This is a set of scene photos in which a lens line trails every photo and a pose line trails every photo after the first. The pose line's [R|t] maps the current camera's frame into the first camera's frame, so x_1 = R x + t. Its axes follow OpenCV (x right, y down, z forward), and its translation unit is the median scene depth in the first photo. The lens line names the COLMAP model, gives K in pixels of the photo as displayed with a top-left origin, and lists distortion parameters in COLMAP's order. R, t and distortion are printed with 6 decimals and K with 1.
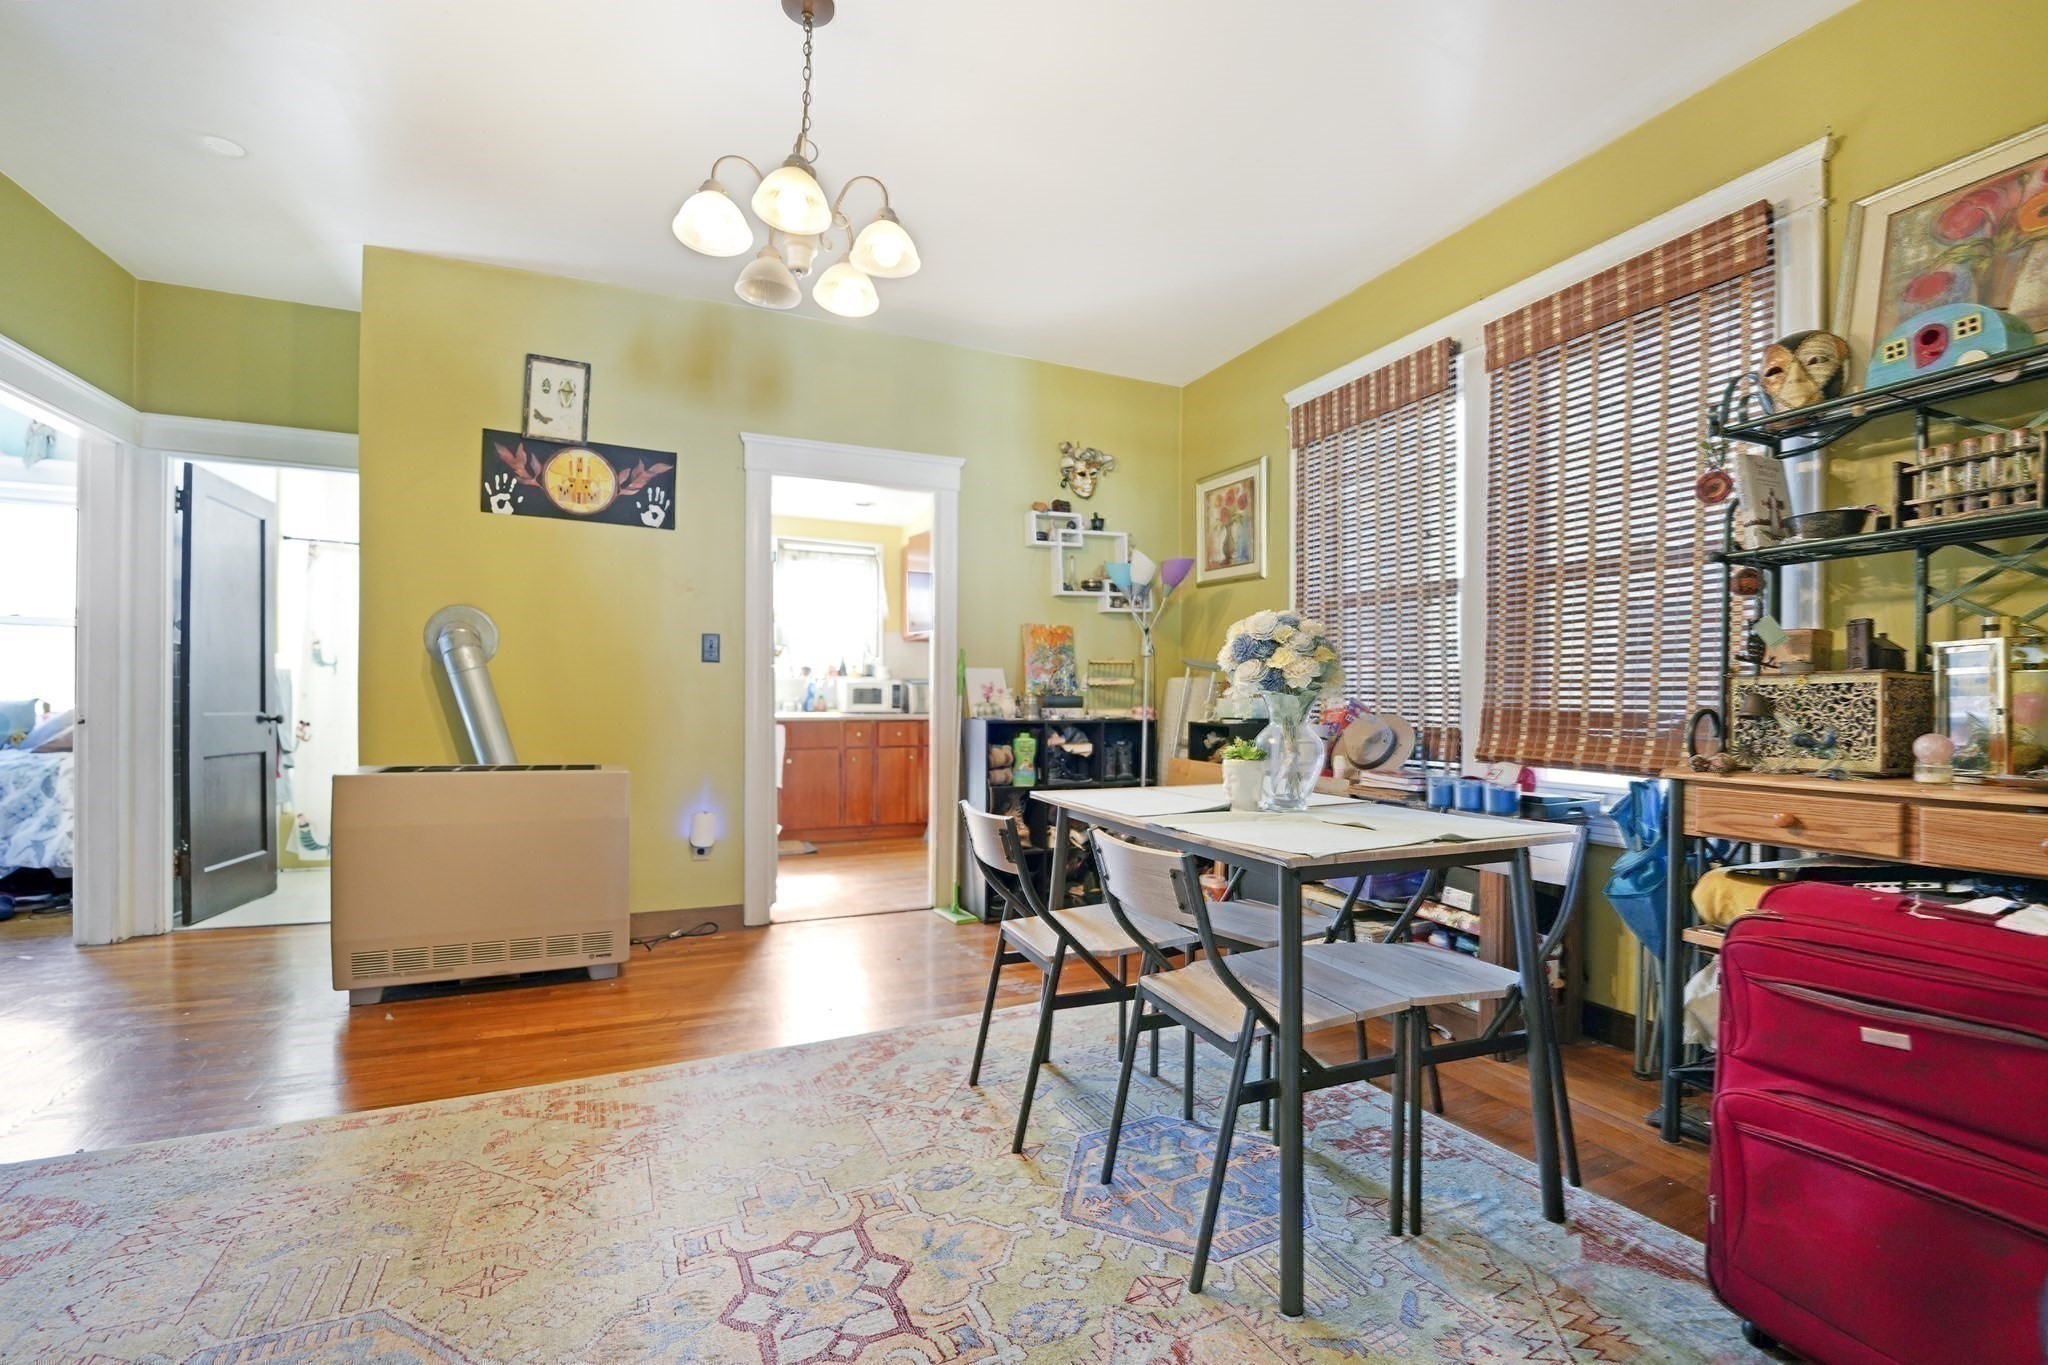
lens RADIAL K [[867.6, 0, 1027.1], [0, 867.6, 706.8], [0, 0, 1]] dist [0.001747, -0.000490]
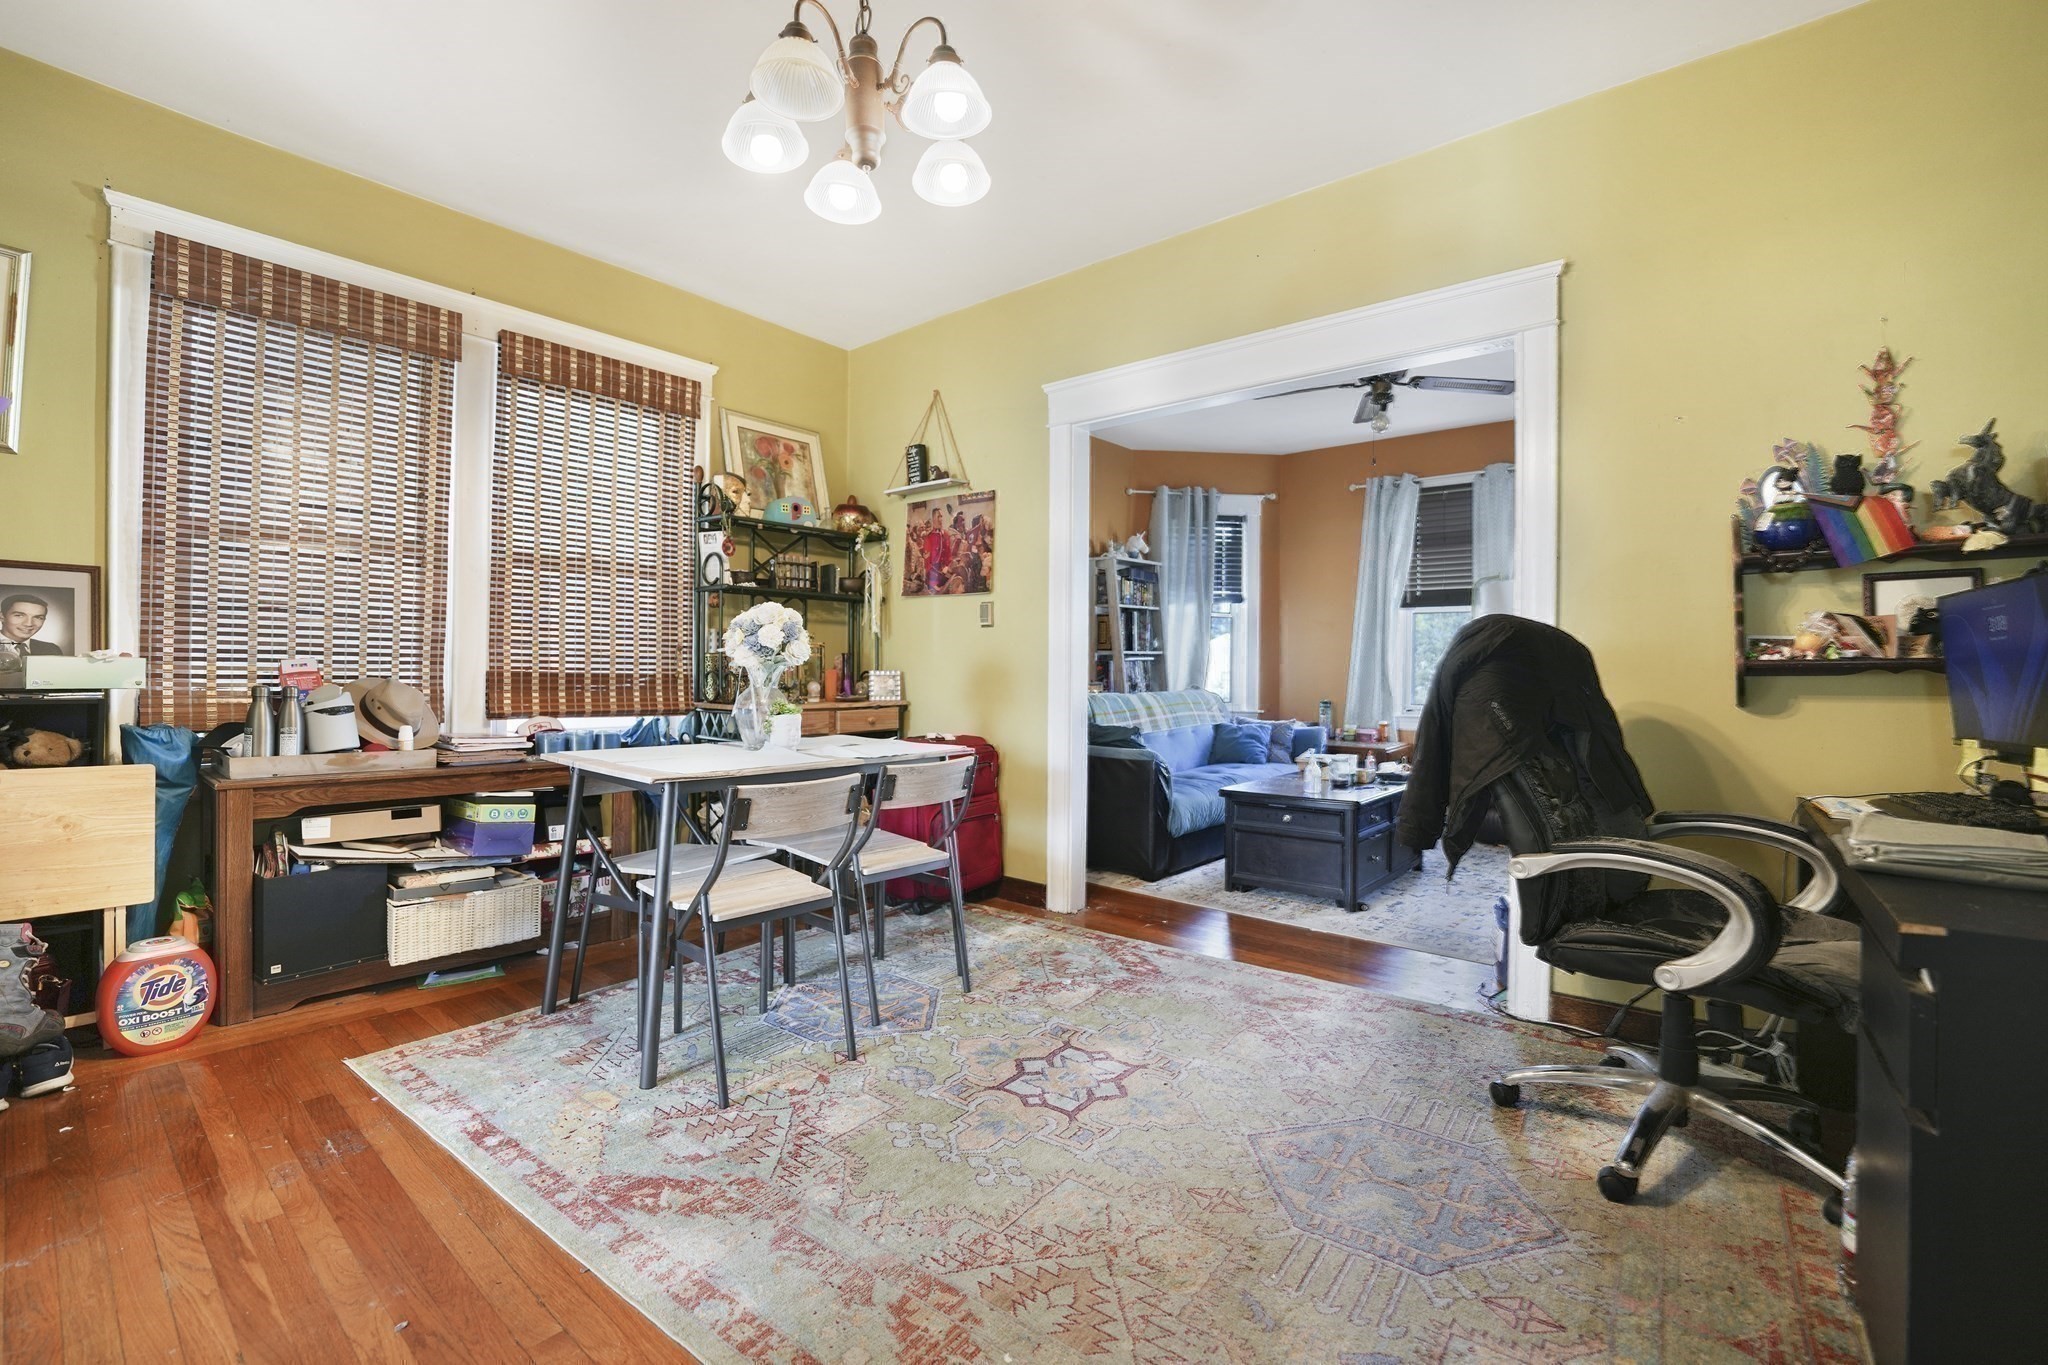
lens RADIAL K [[867.6, 0, 1021.7], [0, 867.6, 679.9], [0, 0, 1]] dist [0.001747, -0.000490]
pose [[-0.446672, -0.019219, 0.894491, -0.565162], [-0.006032, 0.999811, 0.018470, -0.008525], [-0.894677, 0.002855, -0.446704, 0.651682]]
